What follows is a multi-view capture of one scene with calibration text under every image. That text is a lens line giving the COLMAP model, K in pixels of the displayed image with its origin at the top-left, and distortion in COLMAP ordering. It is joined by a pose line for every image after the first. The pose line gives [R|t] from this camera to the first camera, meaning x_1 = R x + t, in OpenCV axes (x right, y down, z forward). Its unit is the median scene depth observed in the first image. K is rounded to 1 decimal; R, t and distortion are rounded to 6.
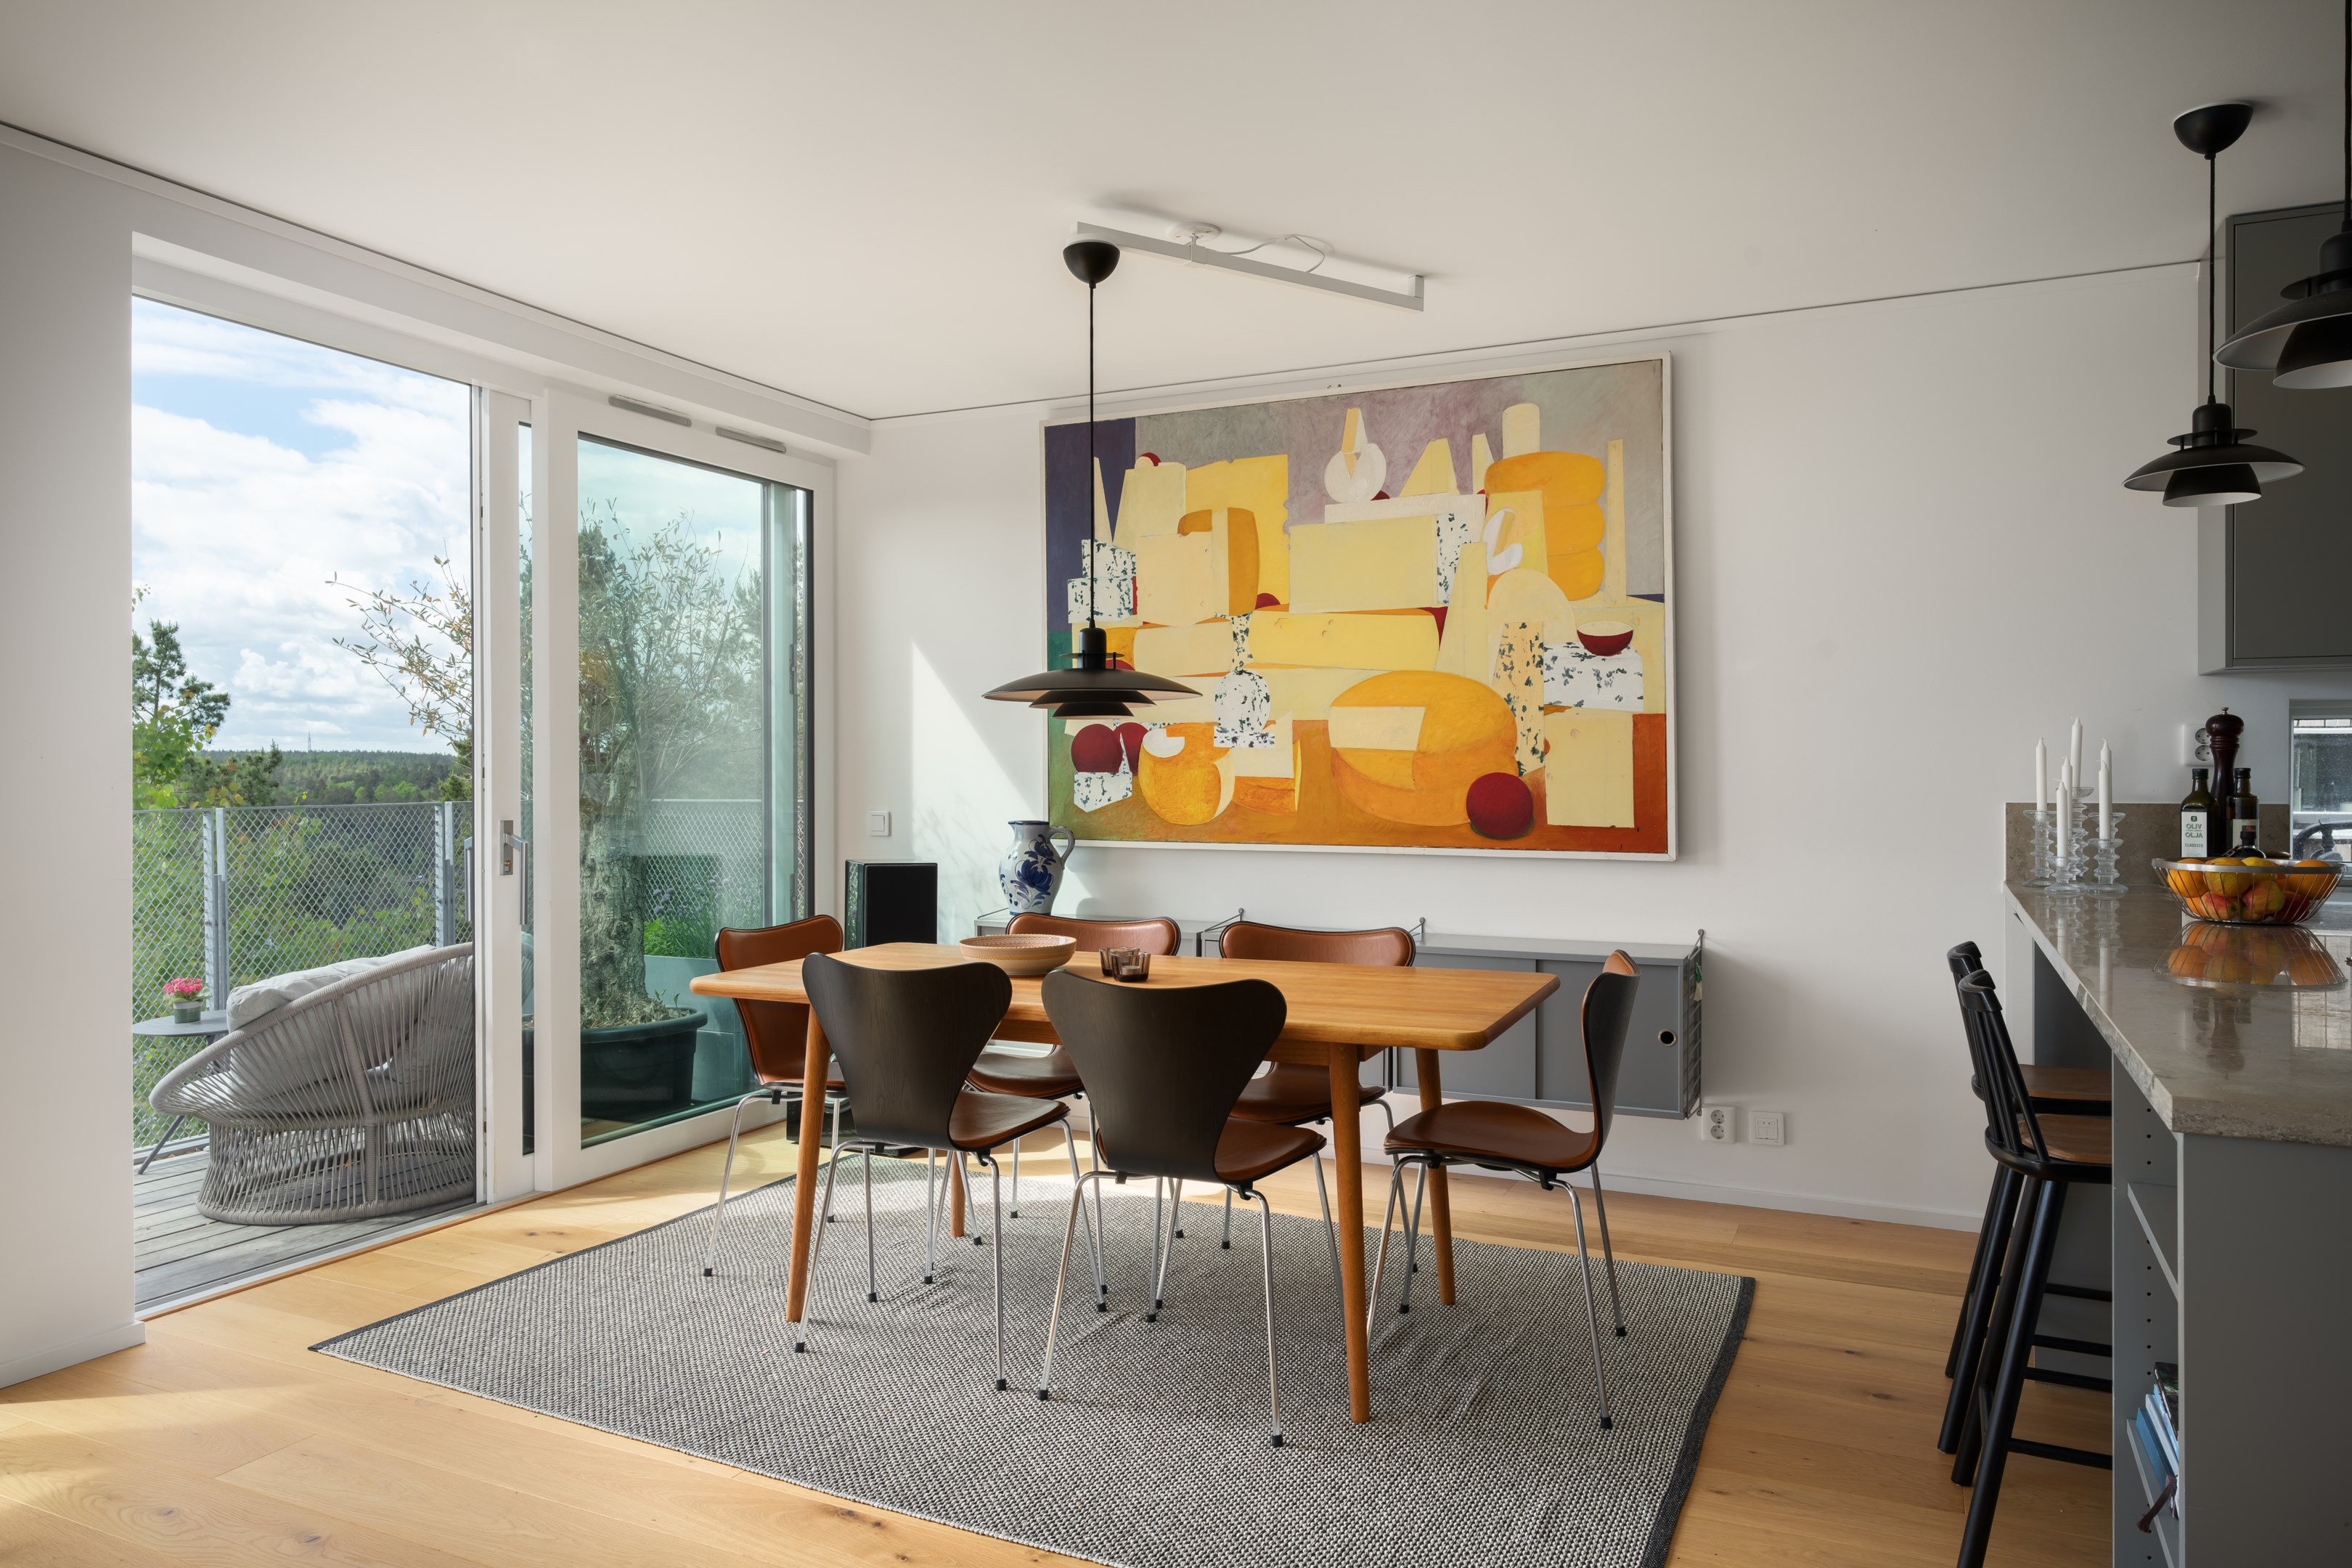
lens RADIAL K [[1523.5, 0, 1176.0], [0, 1523.5, 784.0], [0, 0, 1]] dist [-0.002553, -0.000139]
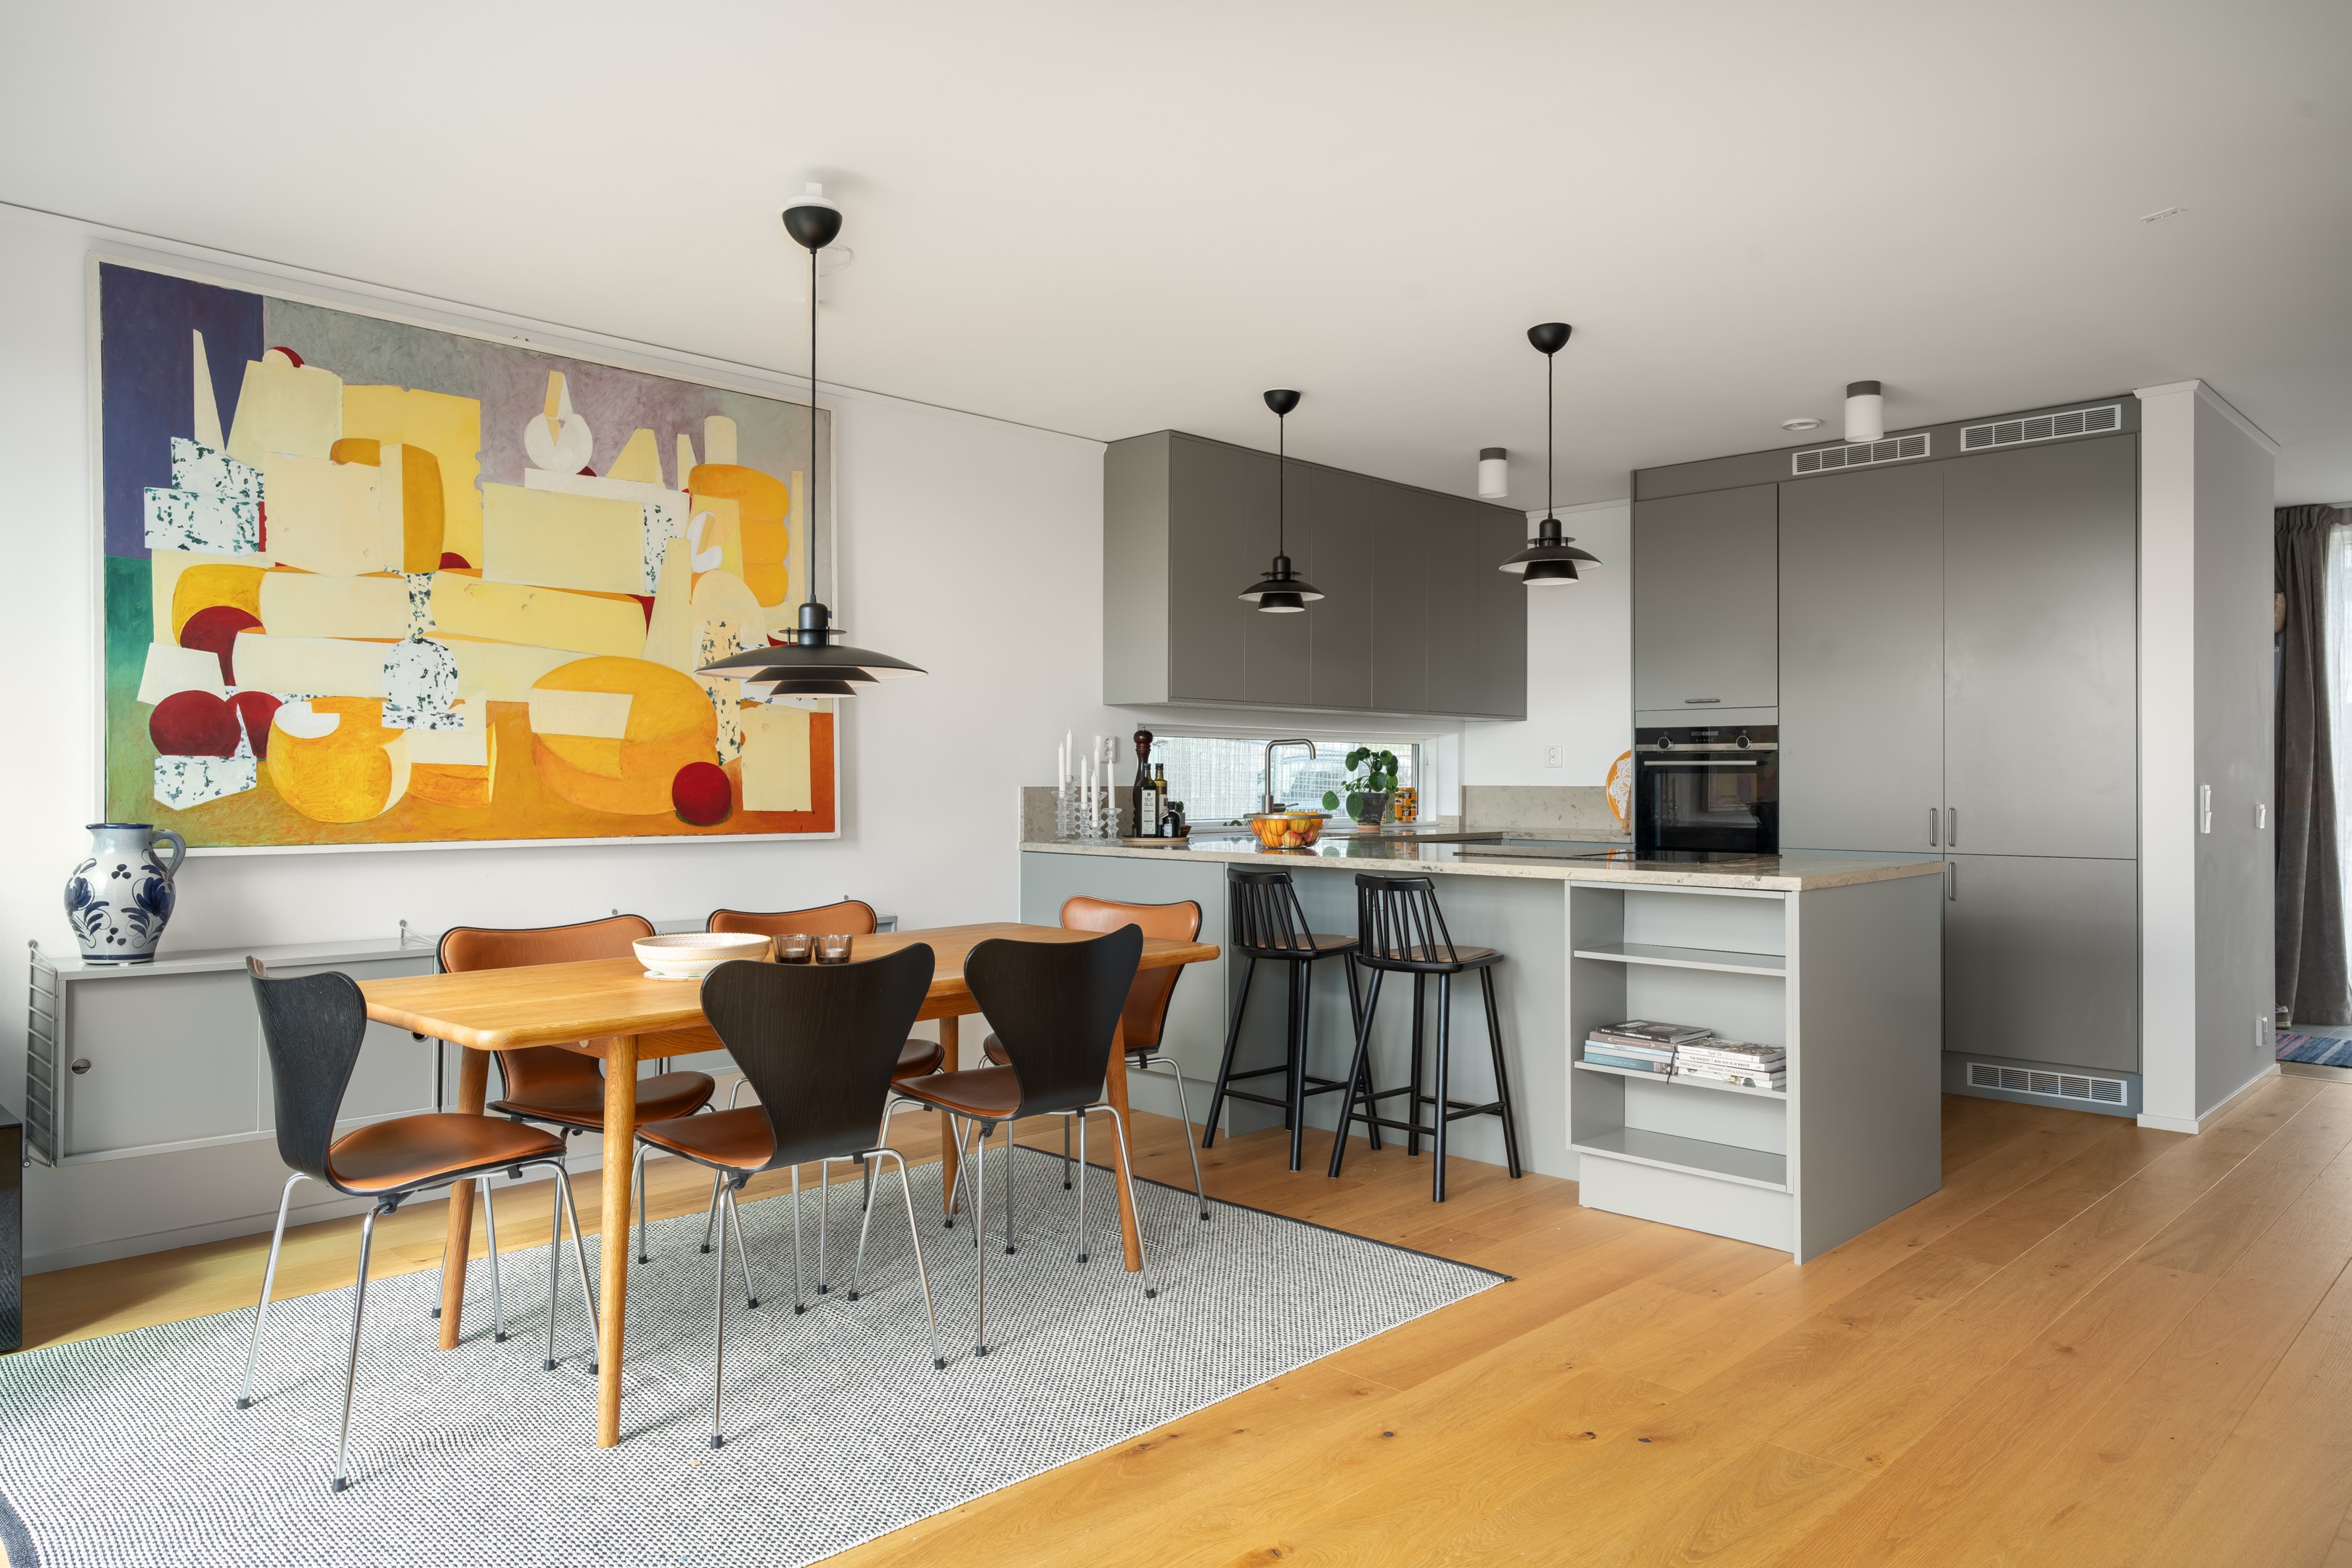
lens RADIAL K [[1523.5, 0, 1176.0], [0, 1523.5, 784.0], [0, 0, 1]] dist [-0.002553, -0.000139]
pose [[0.326062, -0.000741, 0.945348, -0.676165], [0.005925, 0.999982, -0.001260, 0.011090], [-0.945330, 0.006012, 0.326060, 0.352030]]
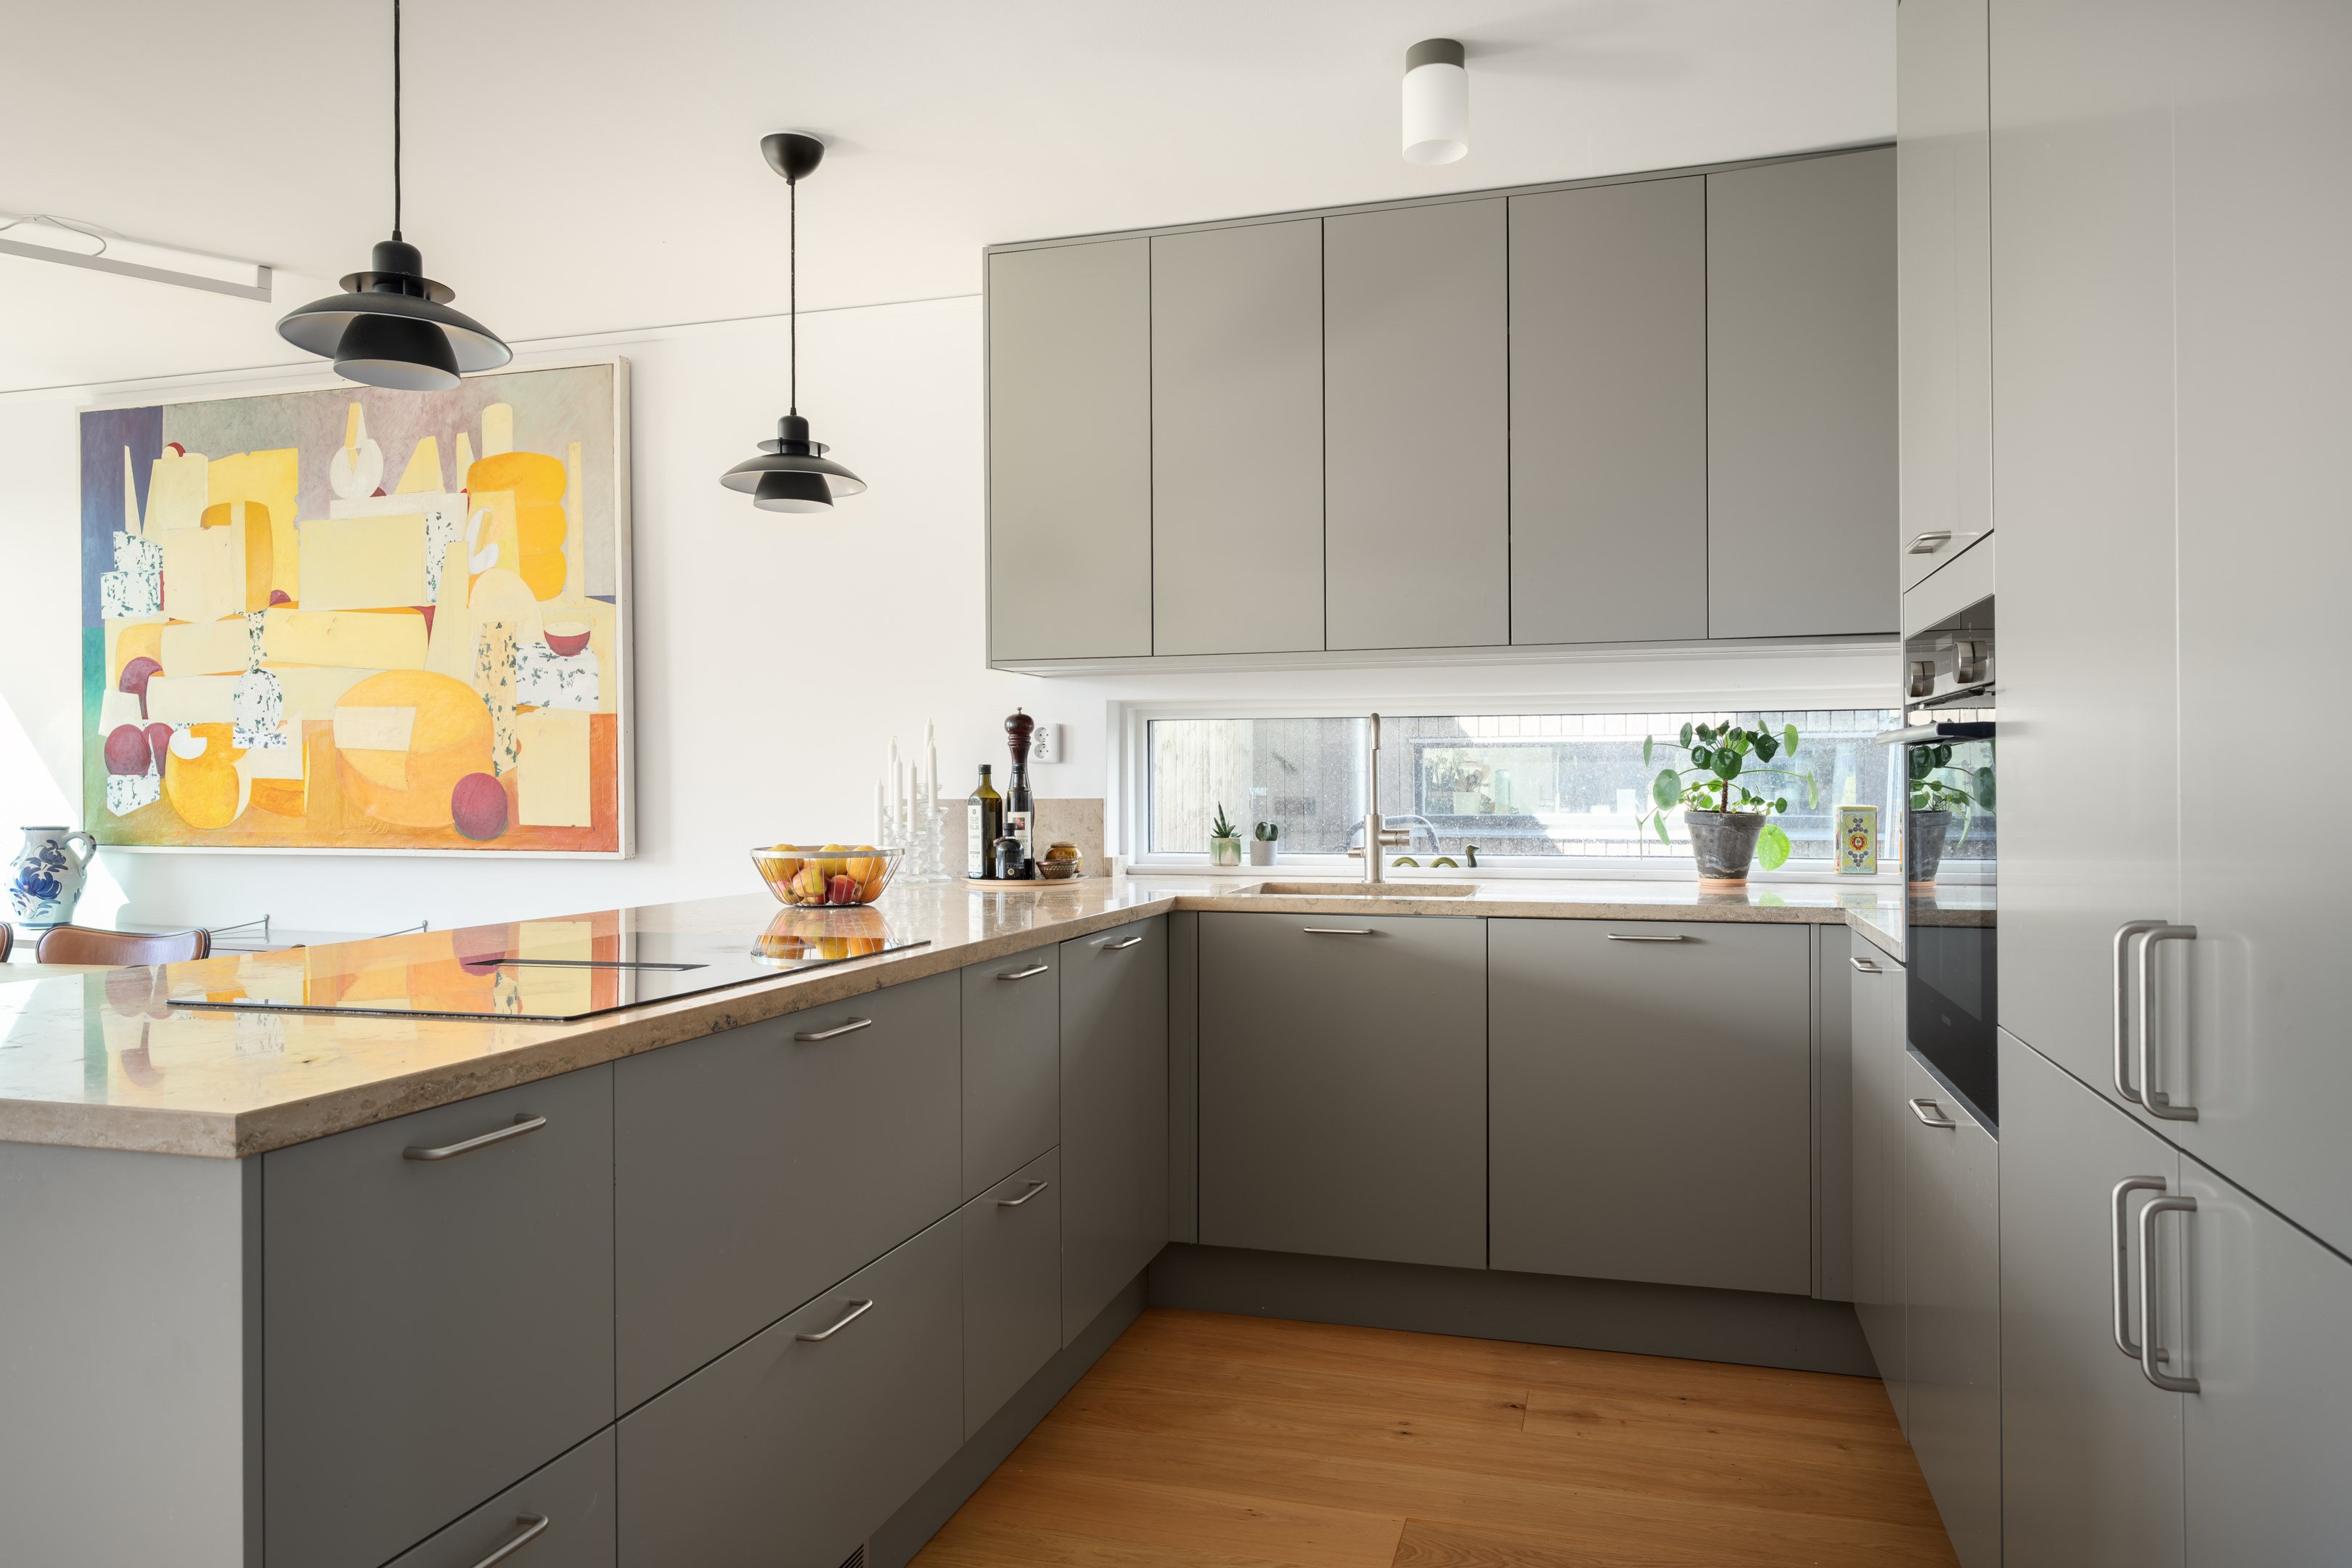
lens RADIAL K [[1530.7, 0, 1176.0], [0, 1530.7, 784.0], [0, 0, 1]] dist [-0.003754, 0.000396]
pose [[0.987098, -0.001633, 0.160111, 0.504198], [0.003431, 0.999934, -0.010954, 0.012354], [-0.160082, 0.011362, 0.987038, -0.058576]]
